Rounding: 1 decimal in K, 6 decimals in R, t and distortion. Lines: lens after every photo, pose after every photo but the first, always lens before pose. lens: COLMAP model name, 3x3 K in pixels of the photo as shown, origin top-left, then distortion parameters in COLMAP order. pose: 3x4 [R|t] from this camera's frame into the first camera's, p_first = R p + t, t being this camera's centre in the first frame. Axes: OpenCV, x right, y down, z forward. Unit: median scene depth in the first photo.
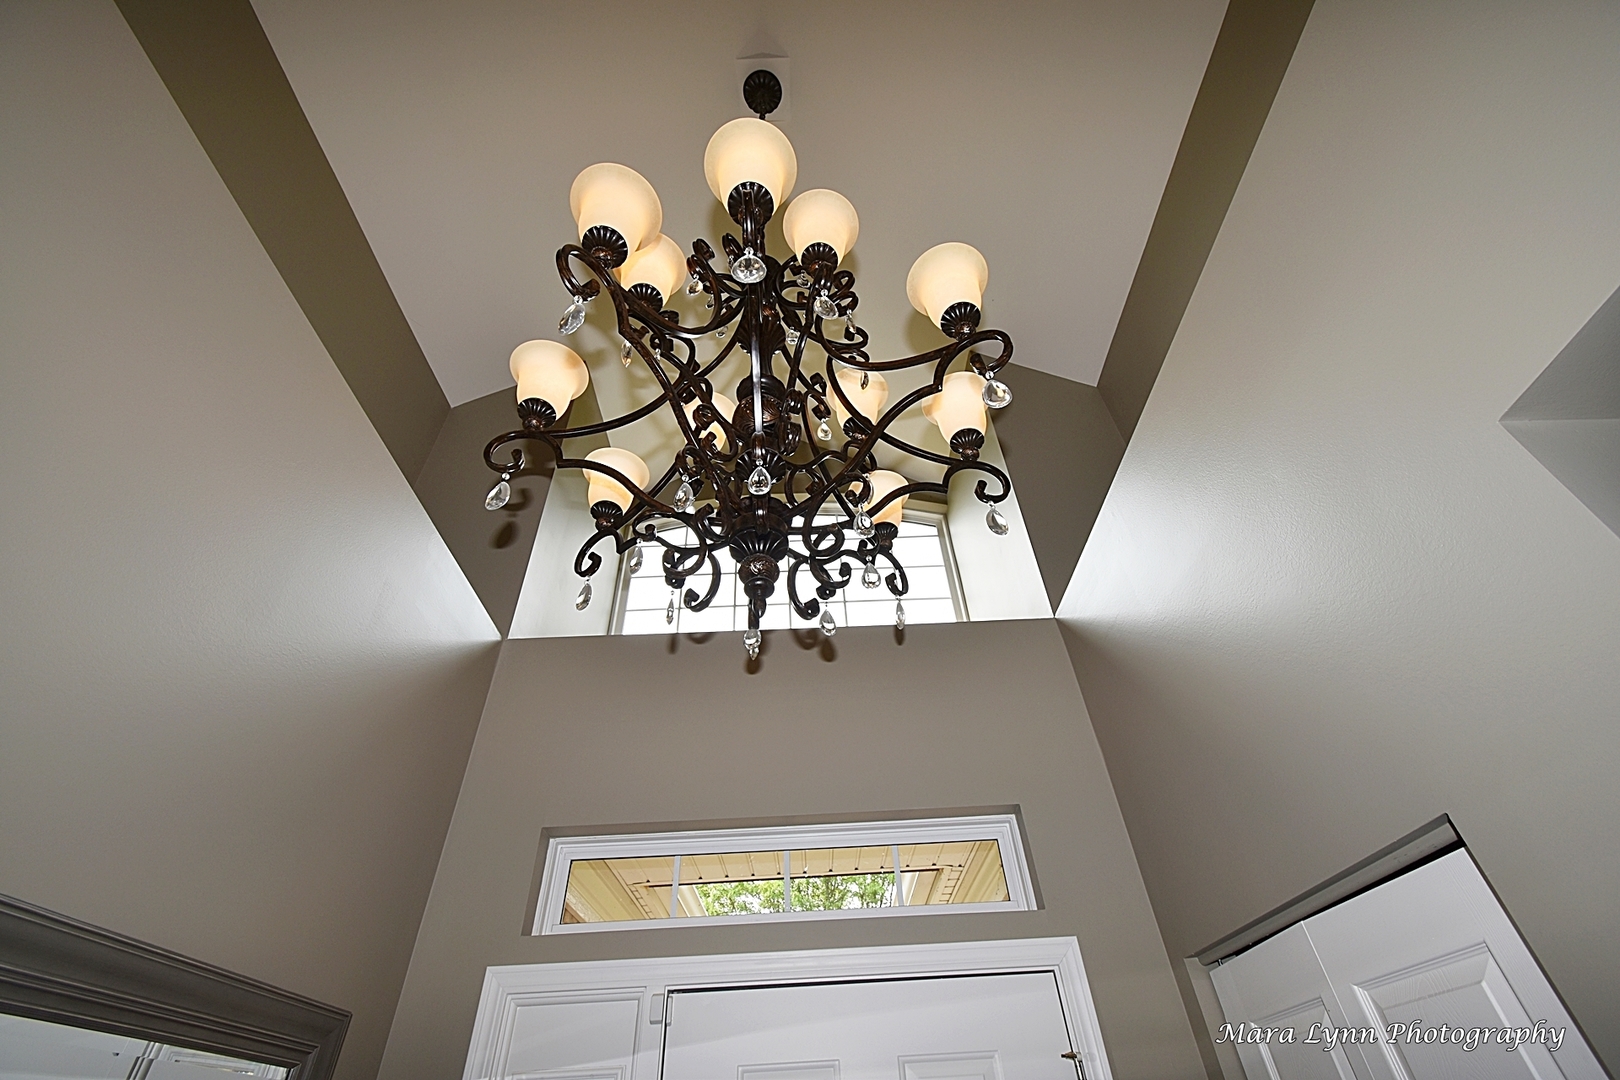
lens RADIAL K [[718.5, 0, 813.6], [0, 718.5, 545.9], [0, 0, 1]] dist [0.000703, 0.000049]
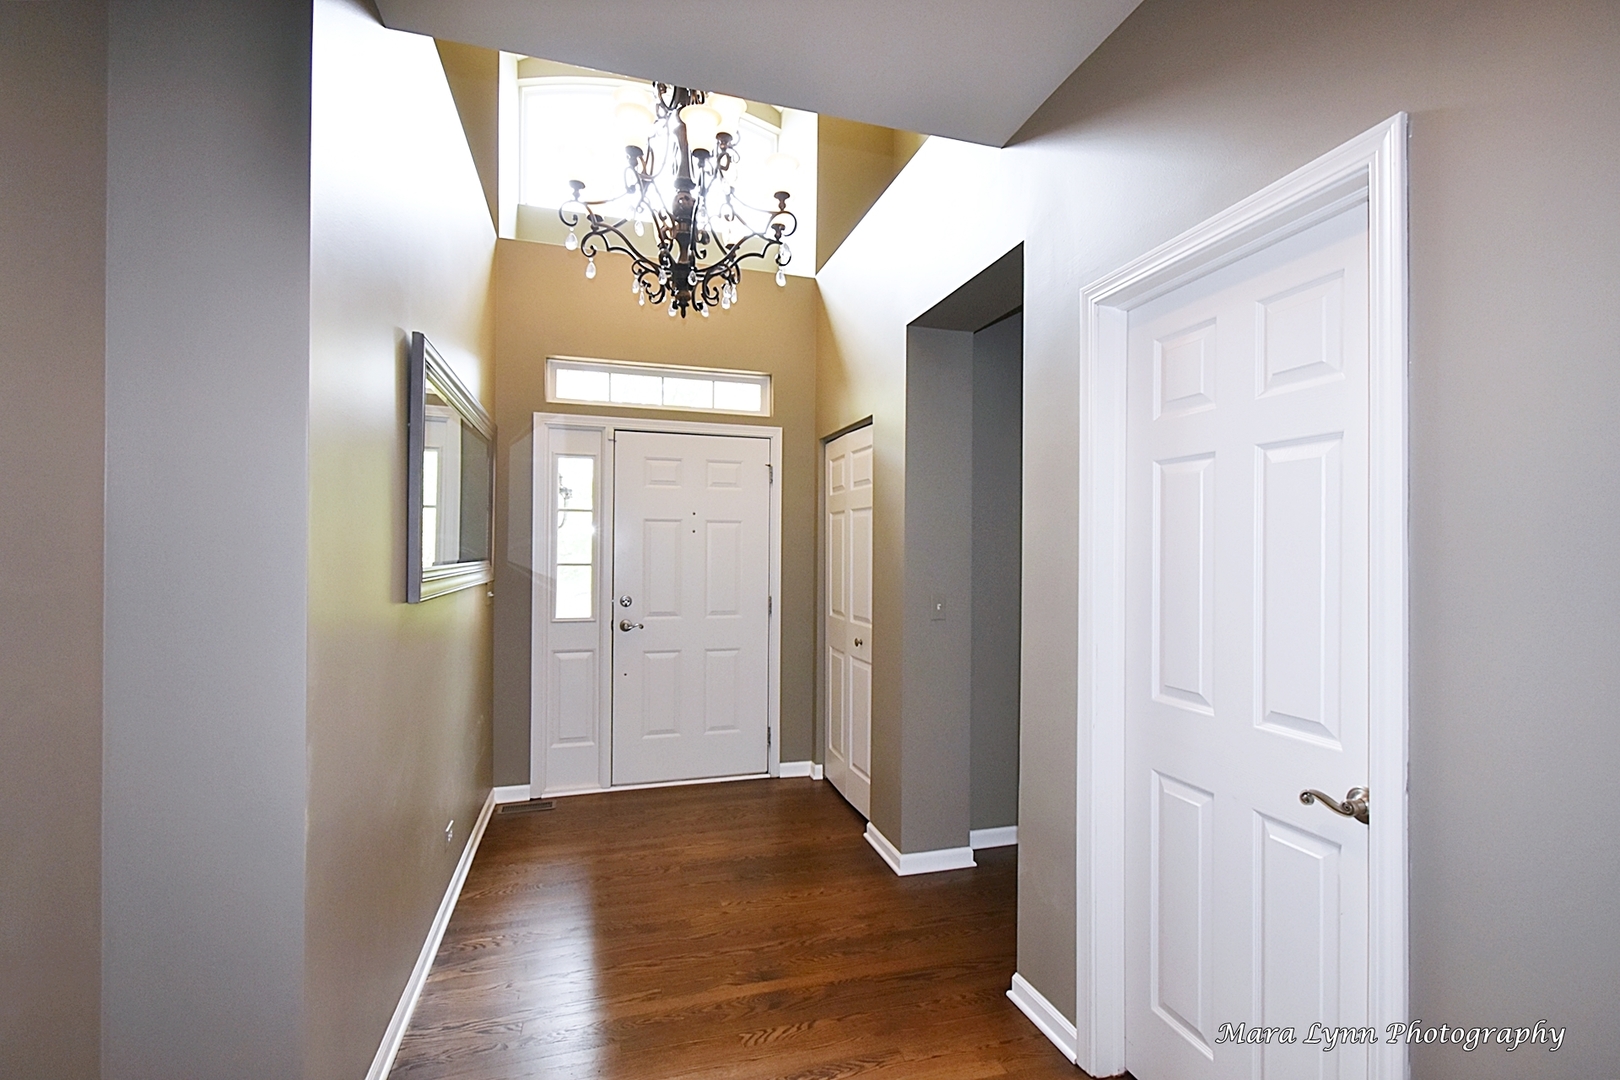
lens RADIAL K [[718.5, 0, 813.6], [0, 718.5, 545.9], [0, 0, 1]] dist [0.000703, 0.000049]
pose [[0.952926, 0.054161, 0.298325, -0.264320], [-0.235105, 0.753294, 0.614226, -0.741965], [-0.191460, -0.655450, 0.730568, -1.167667]]
